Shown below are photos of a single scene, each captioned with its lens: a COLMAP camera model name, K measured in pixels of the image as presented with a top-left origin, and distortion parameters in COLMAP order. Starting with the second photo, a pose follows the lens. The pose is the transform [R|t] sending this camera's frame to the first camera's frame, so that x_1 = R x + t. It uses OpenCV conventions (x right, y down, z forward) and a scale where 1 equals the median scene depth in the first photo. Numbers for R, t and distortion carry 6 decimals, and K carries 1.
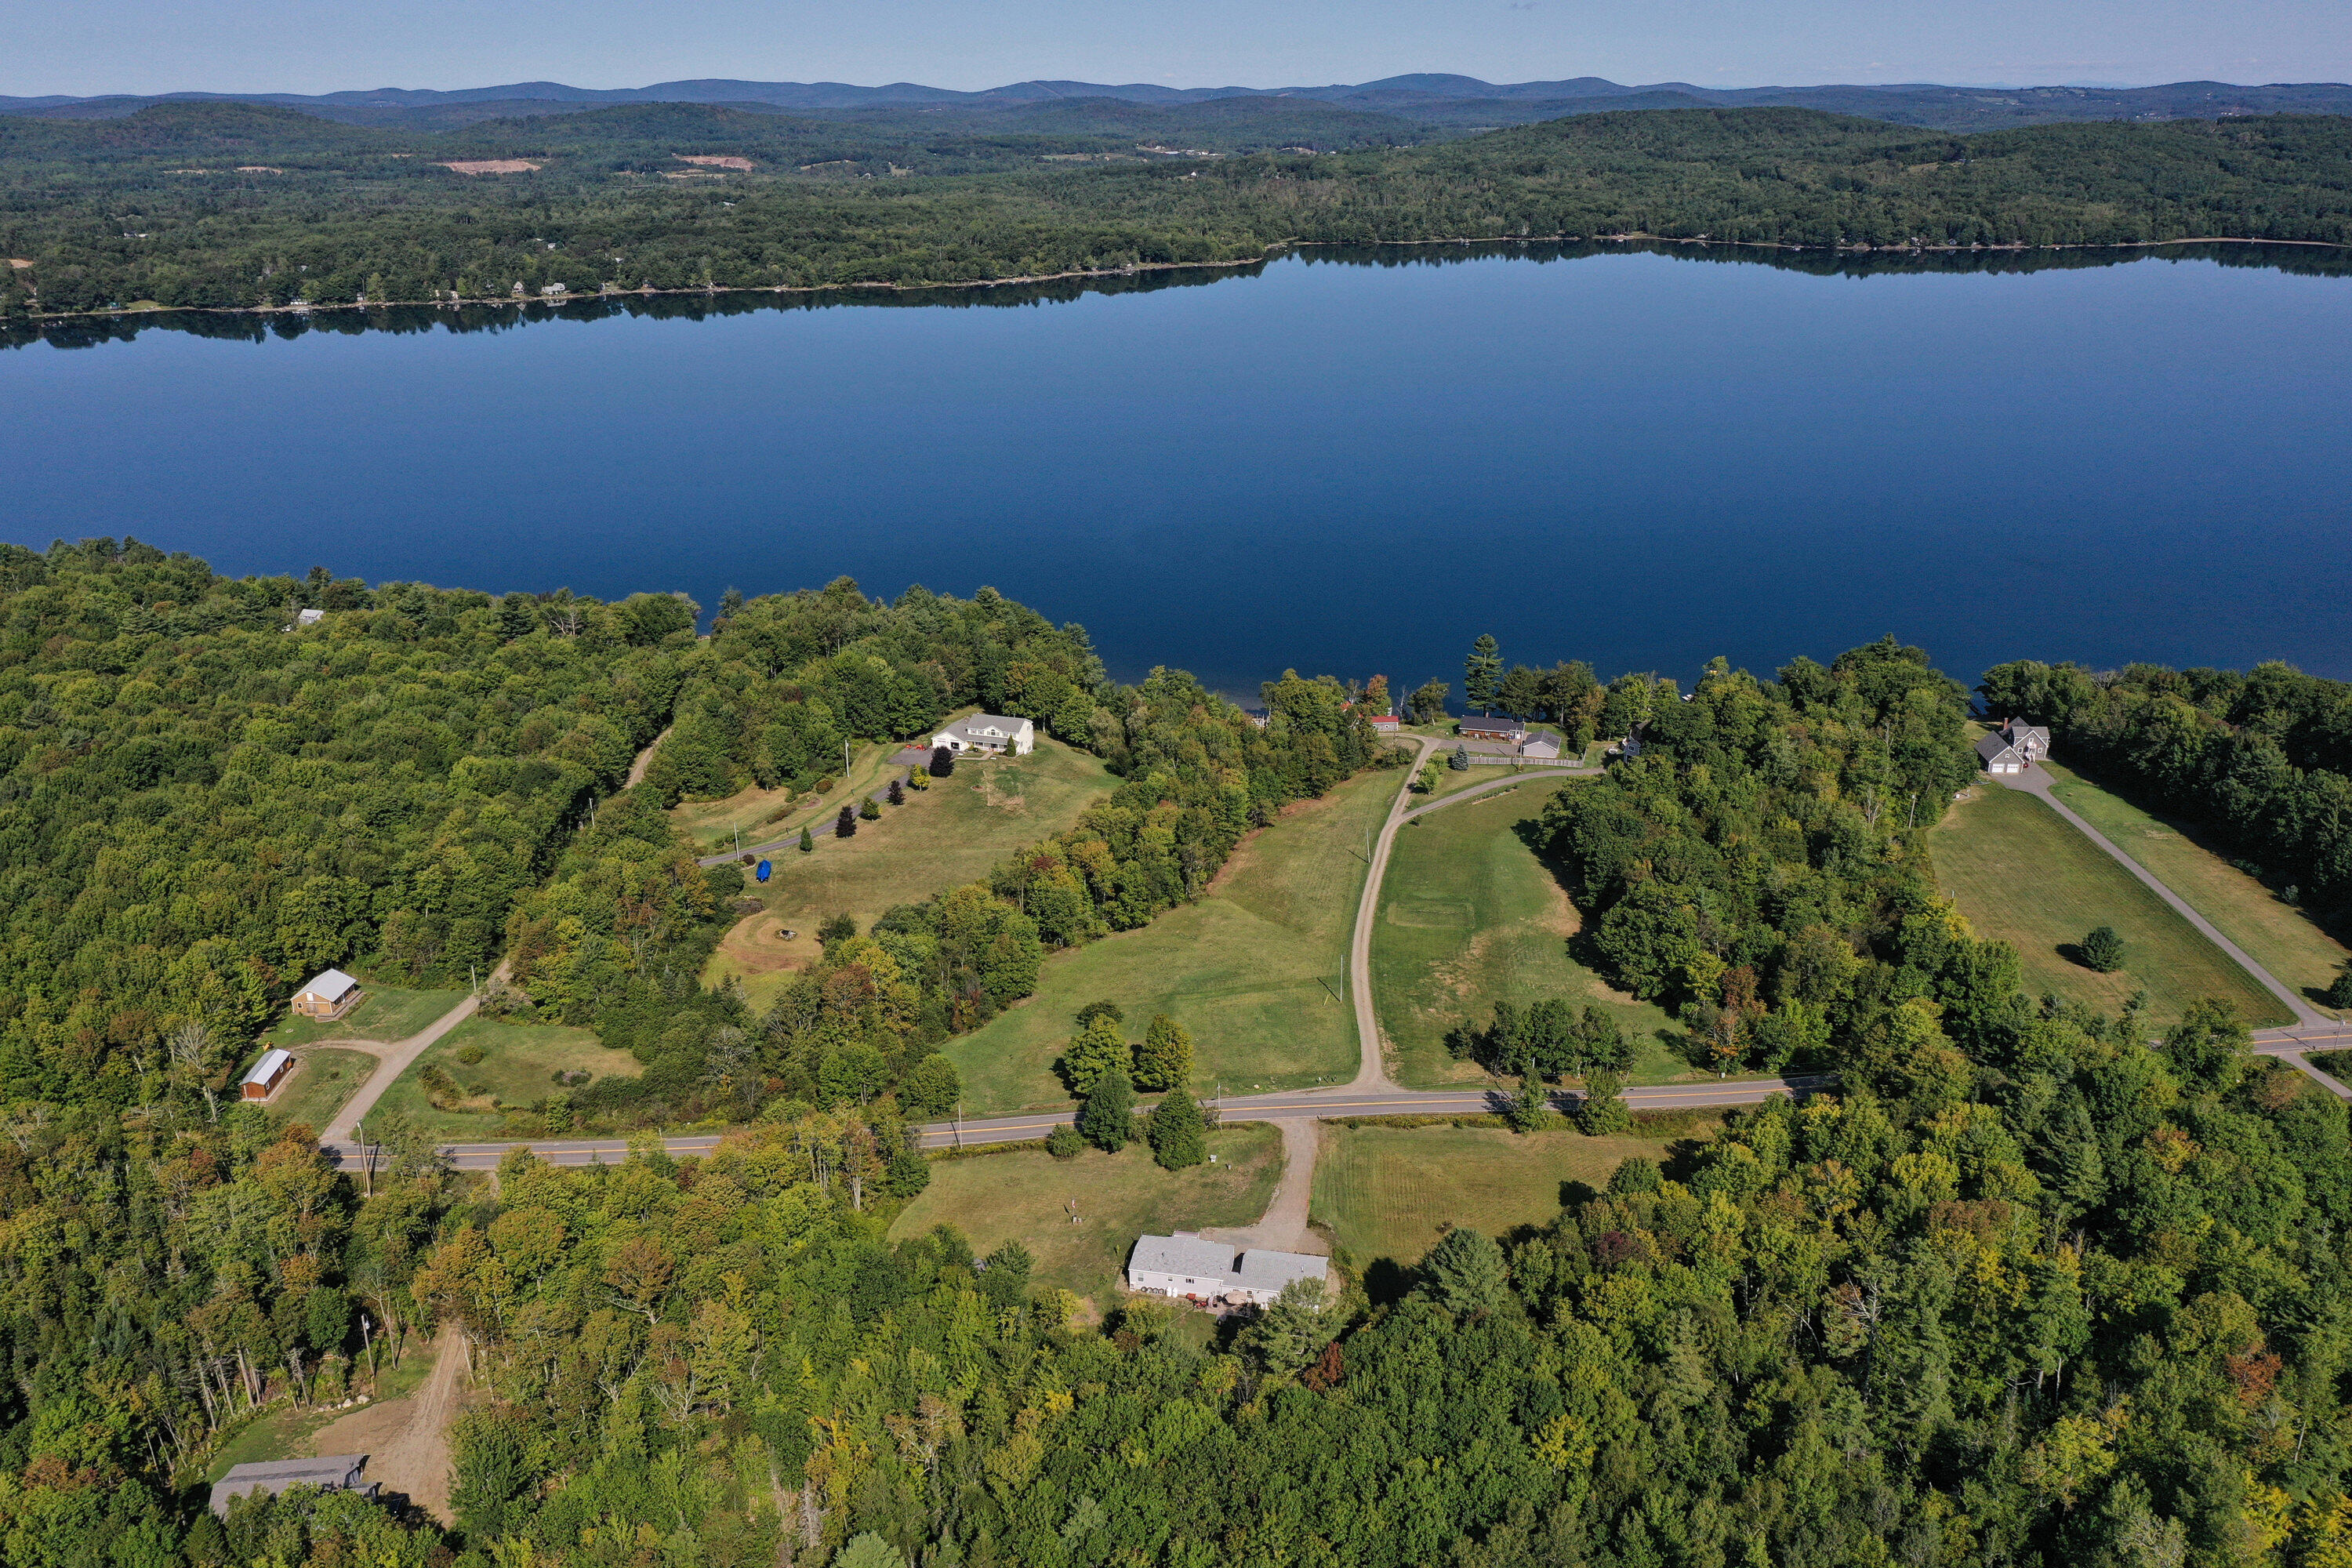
lens RADIAL K [[1847.3, 0, 1179.4], [0, 1847.3, 787.0], [0, 0, 1]] dist [0.001512, -0.004718]
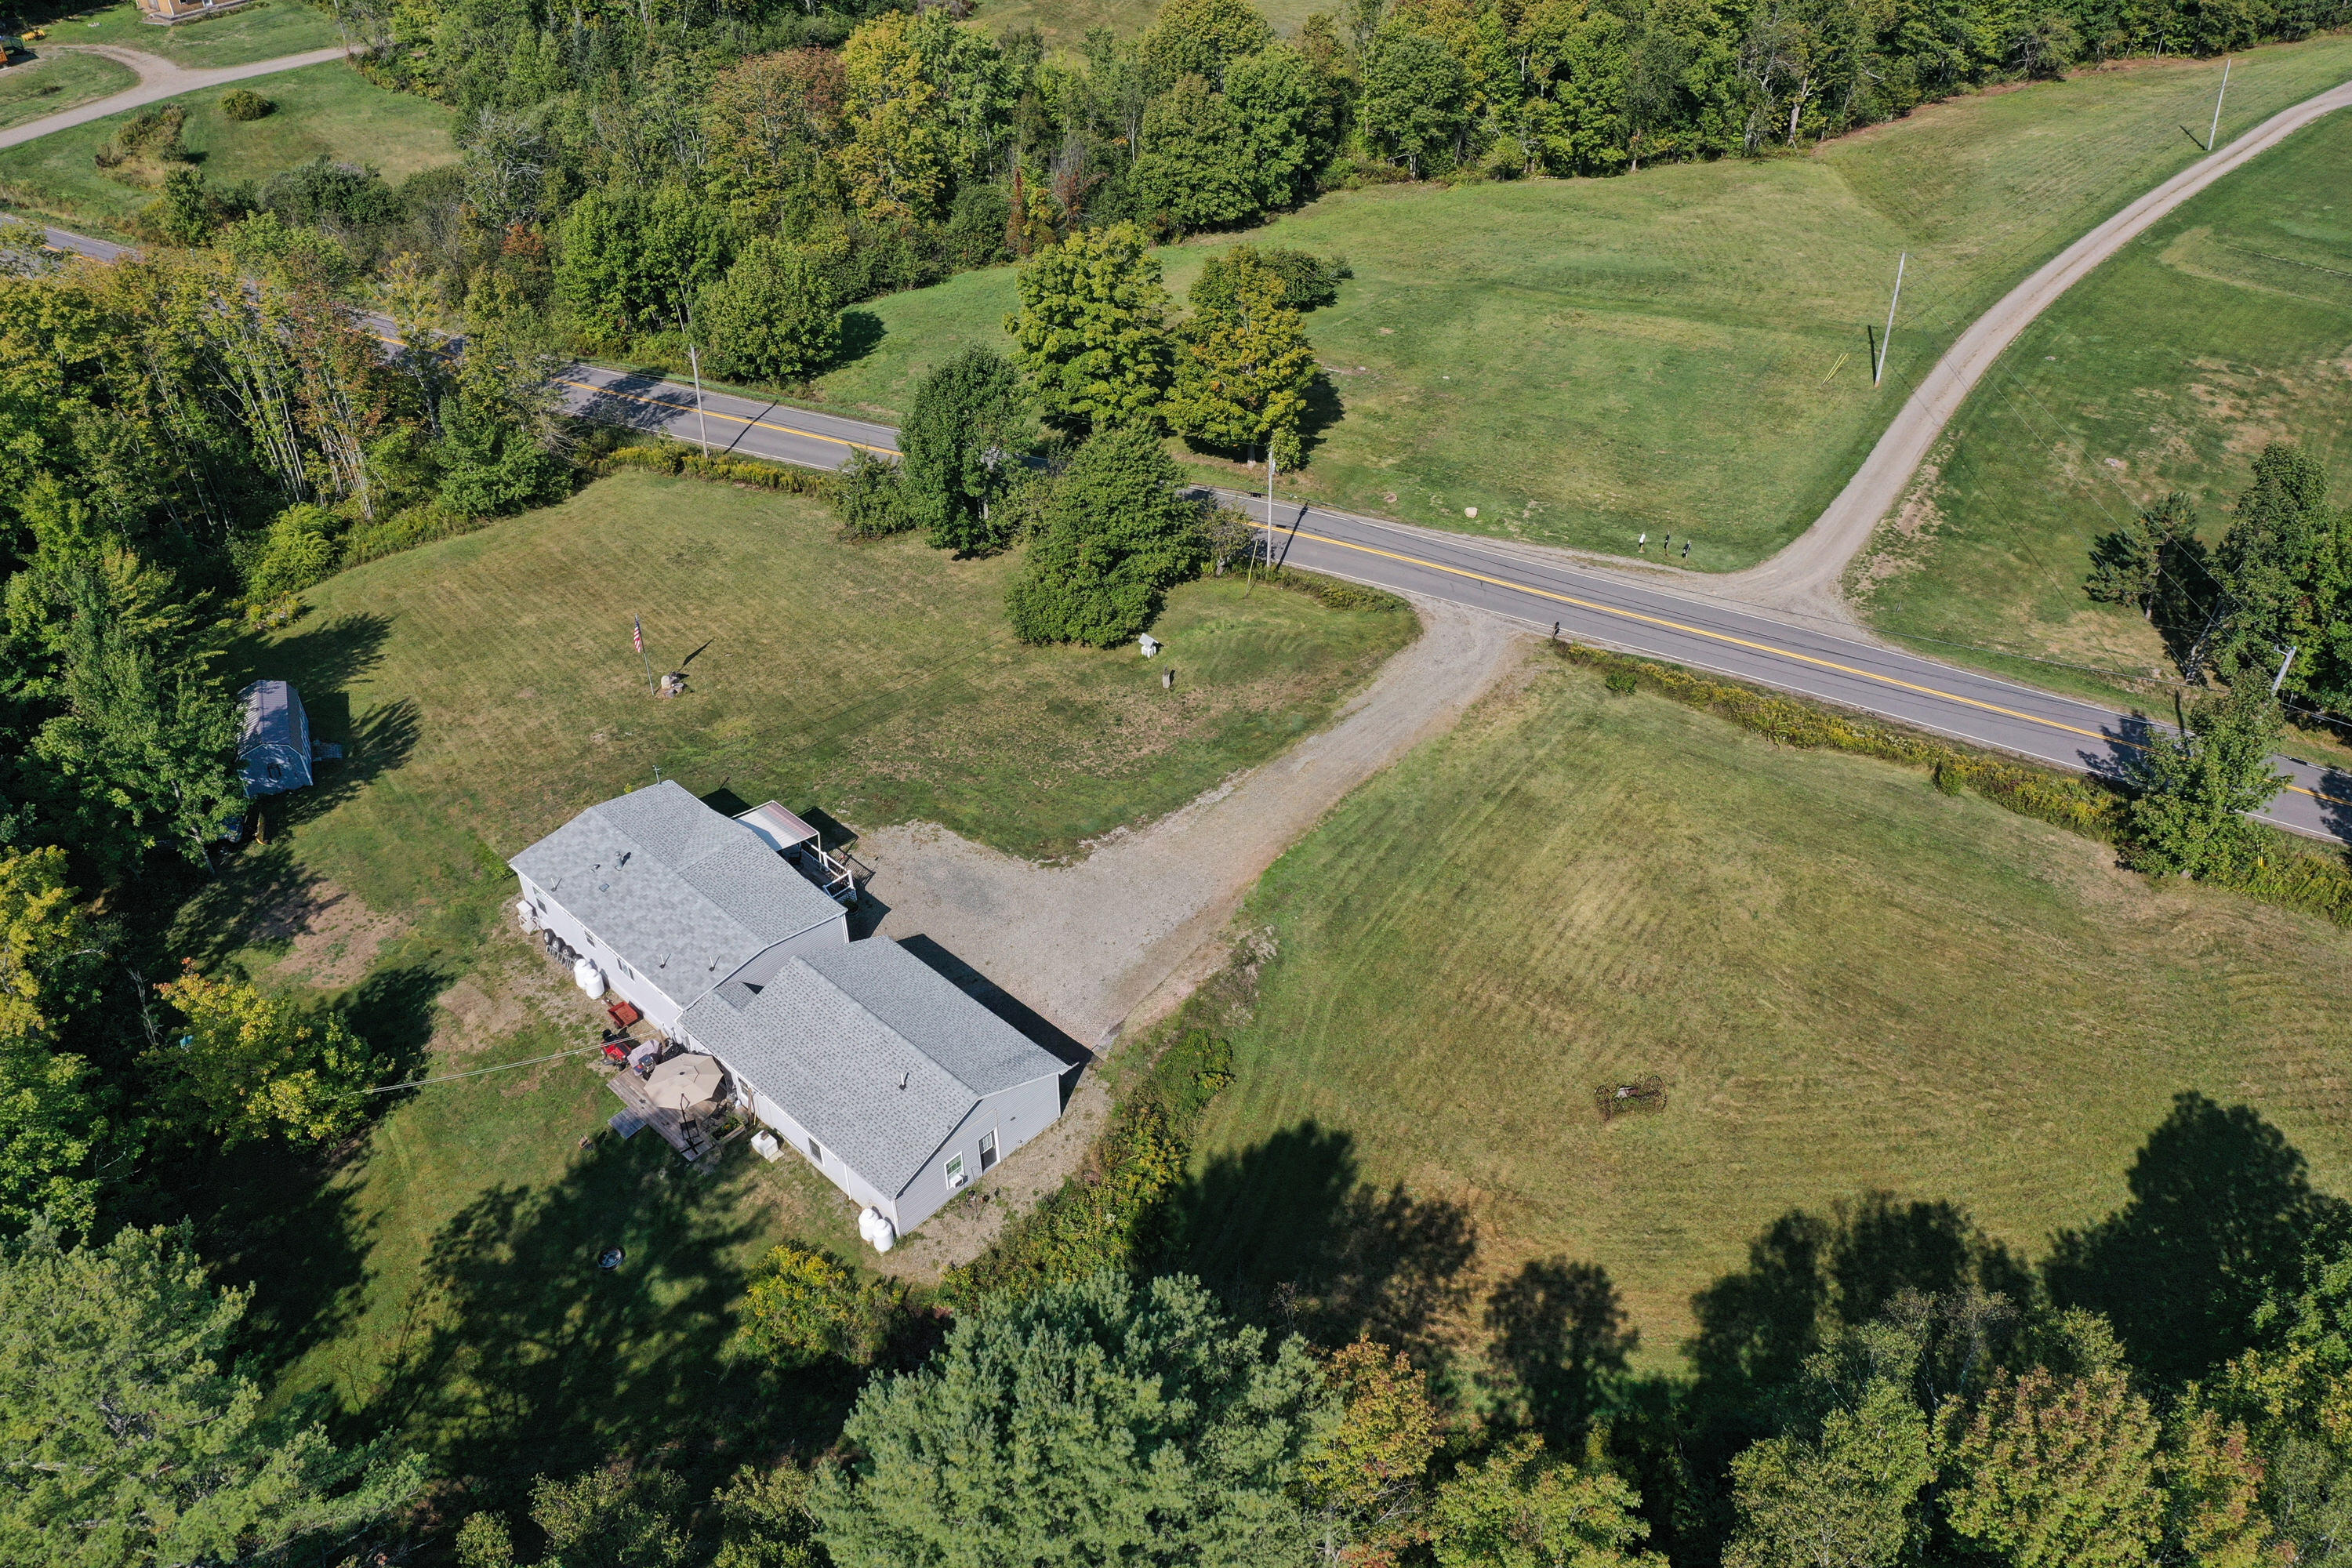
lens RADIAL K [[1847.3, 0, 1179.4], [0, 1847.3, 787.0], [0, 0, 1]] dist [0.001512, -0.004718]
pose [[0.848270, 0.319279, -0.422492, 0.032357], [-0.176569, 0.922679, 0.342762, 0.018556], [0.499261, -0.216156, 0.839056, 0.125600]]
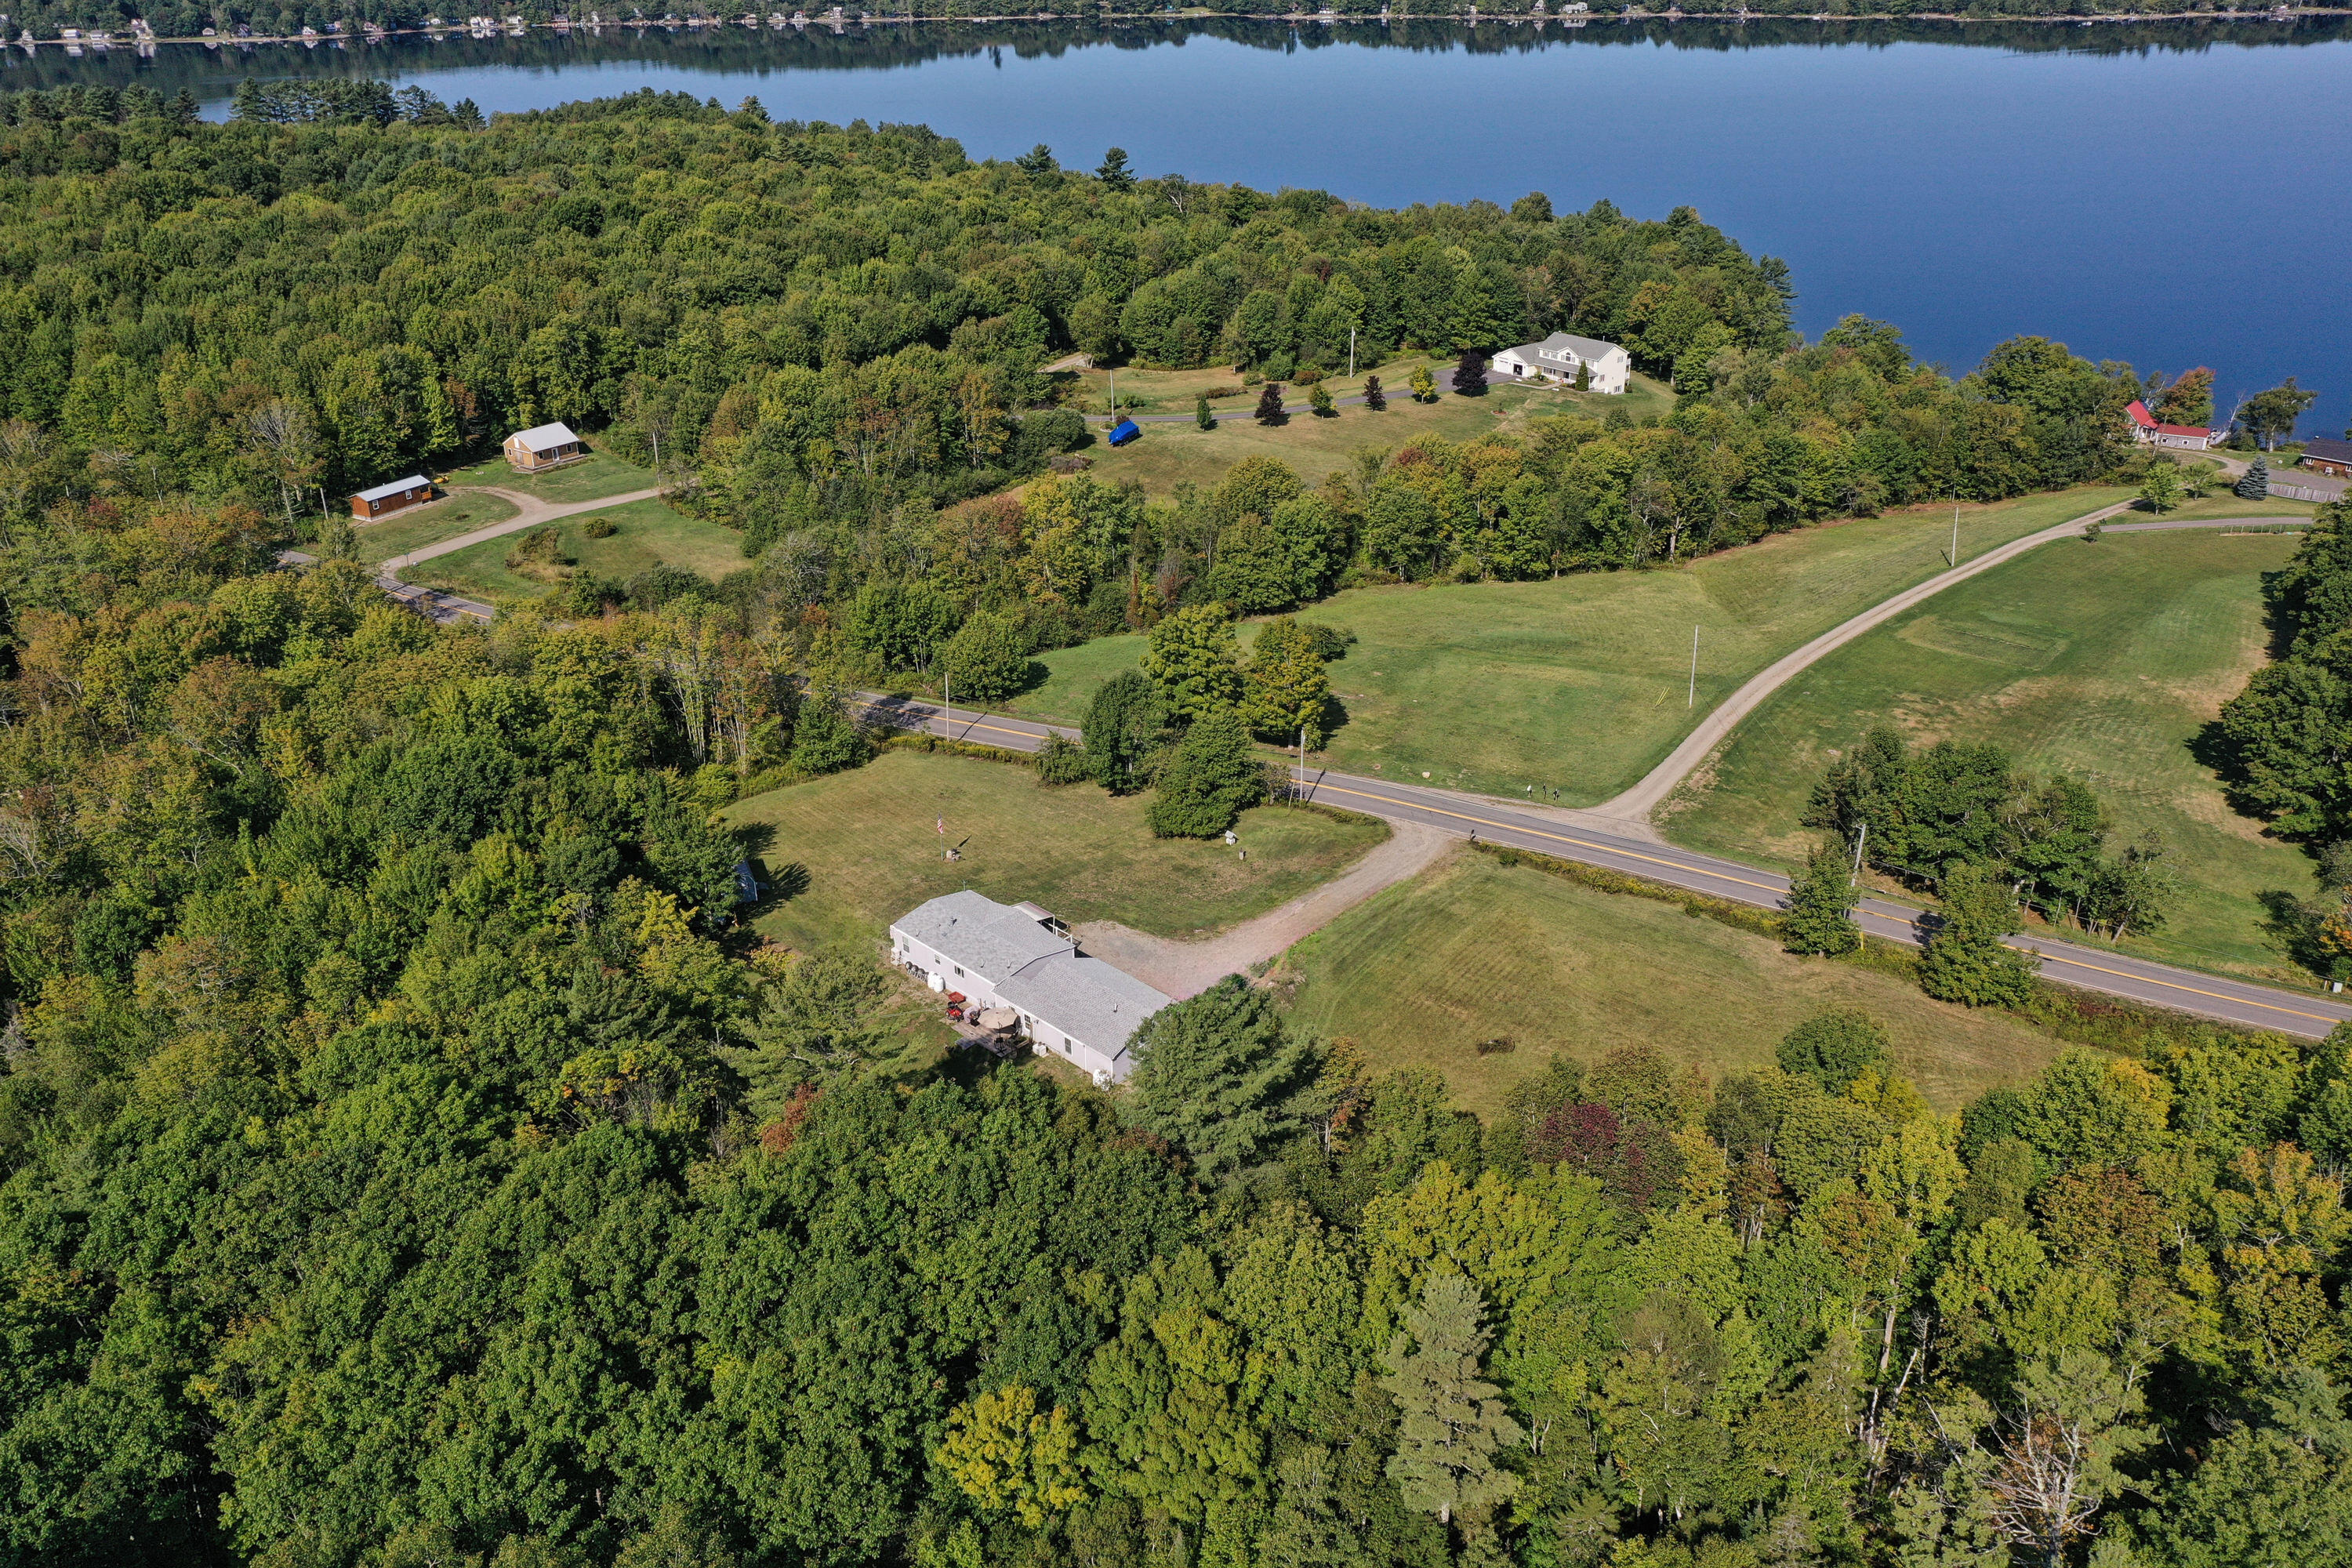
lens RADIAL K [[1844.6, 0, 1183.0], [0, 1844.6, 785.0], [0, 0, 1]] dist [-0.006764, -0.003839]
pose [[0.837401, 0.230670, -0.495531, 0.053517], [-0.182642, 0.972565, 0.144081, 0.017982], [0.515171, -0.030148, 0.856557, 0.085619]]
